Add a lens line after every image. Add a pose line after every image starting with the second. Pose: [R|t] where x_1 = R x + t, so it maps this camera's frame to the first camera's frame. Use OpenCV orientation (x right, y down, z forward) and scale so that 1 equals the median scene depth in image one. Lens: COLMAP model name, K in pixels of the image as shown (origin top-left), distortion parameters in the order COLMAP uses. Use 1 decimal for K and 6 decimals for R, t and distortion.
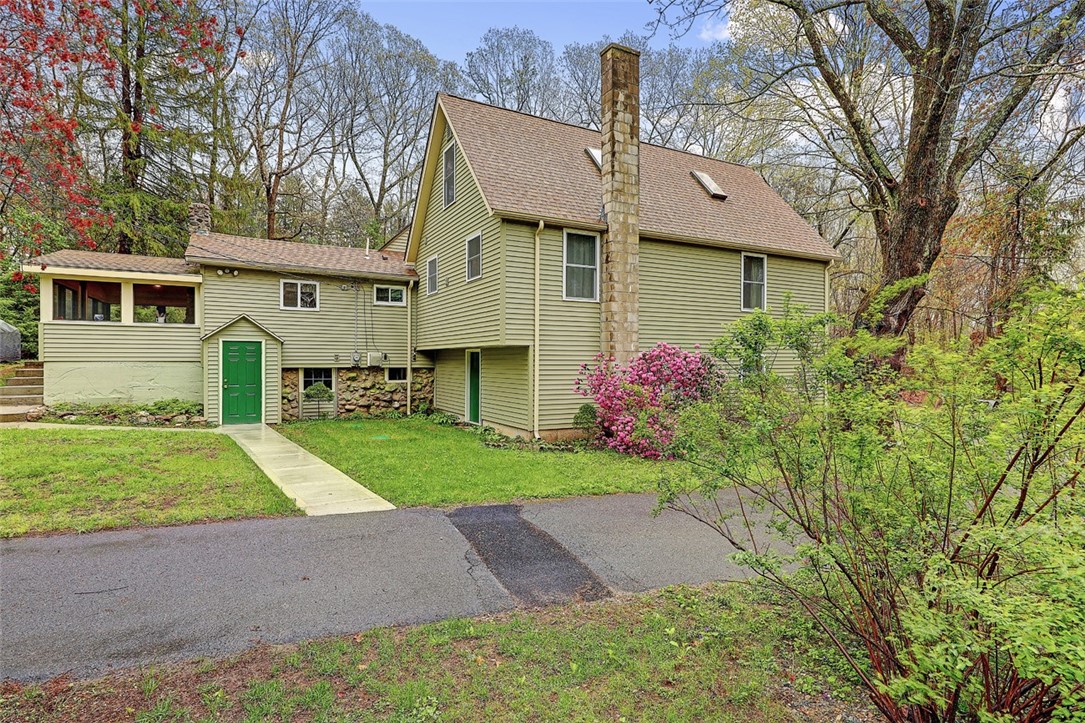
lens RADIAL K [[547.6, 0, 542.5], [0, 547.6, 361.5], [0, 0, 1]] dist [0.003675, -0.000016]
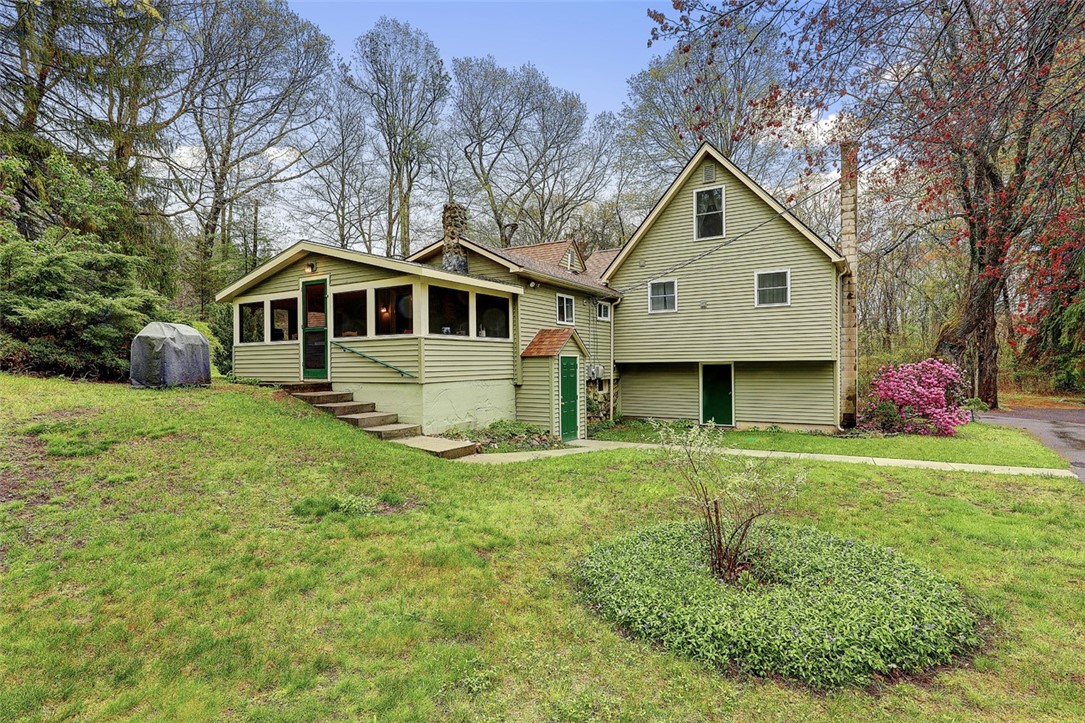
lens RADIAL K [[547.6, 0, 542.5], [0, 547.6, 361.5], [0, 0, 1]] dist [0.003675, -0.000016]
pose [[0.867099, -0.010459, 0.498027, -1.047611], [0.013399, 0.999908, -0.002329, -0.026000], [-0.497956, 0.008692, 0.867159, 0.166988]]
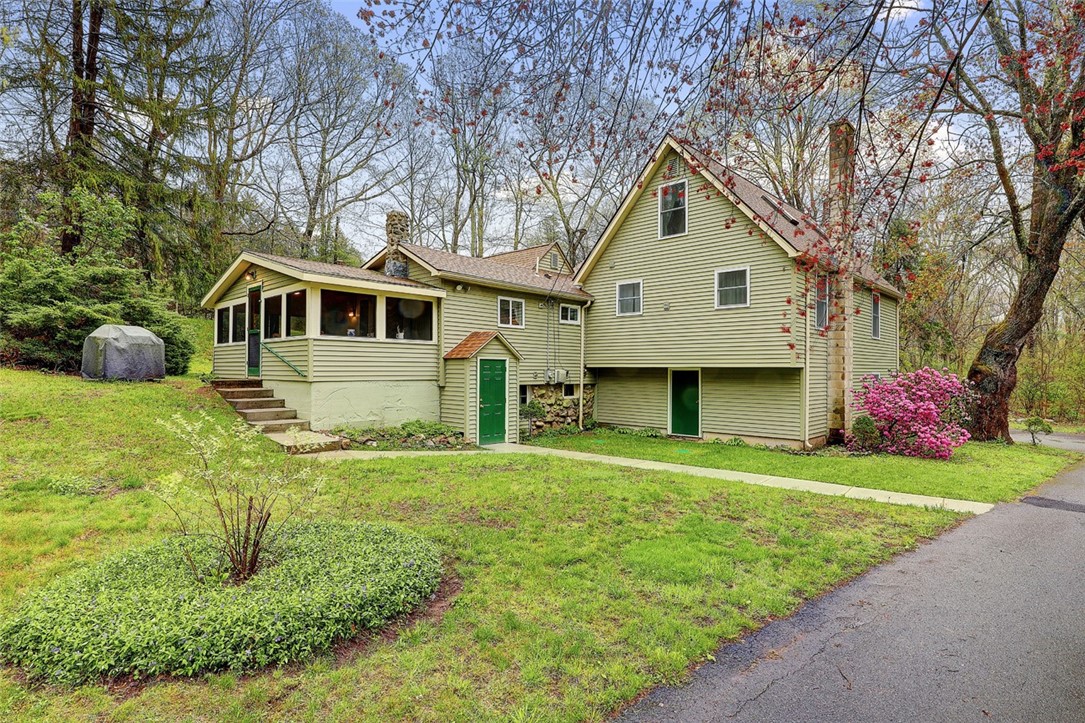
lens RADIAL K [[547.6, 0, 542.5], [0, 547.6, 361.5], [0, 0, 1]] dist [0.003675, -0.000016]
pose [[0.954022, 0.006978, 0.299655, -0.735610], [-0.002427, 0.999876, -0.015556, -0.017749], [-0.299726, 0.014113, 0.953921, 0.036625]]
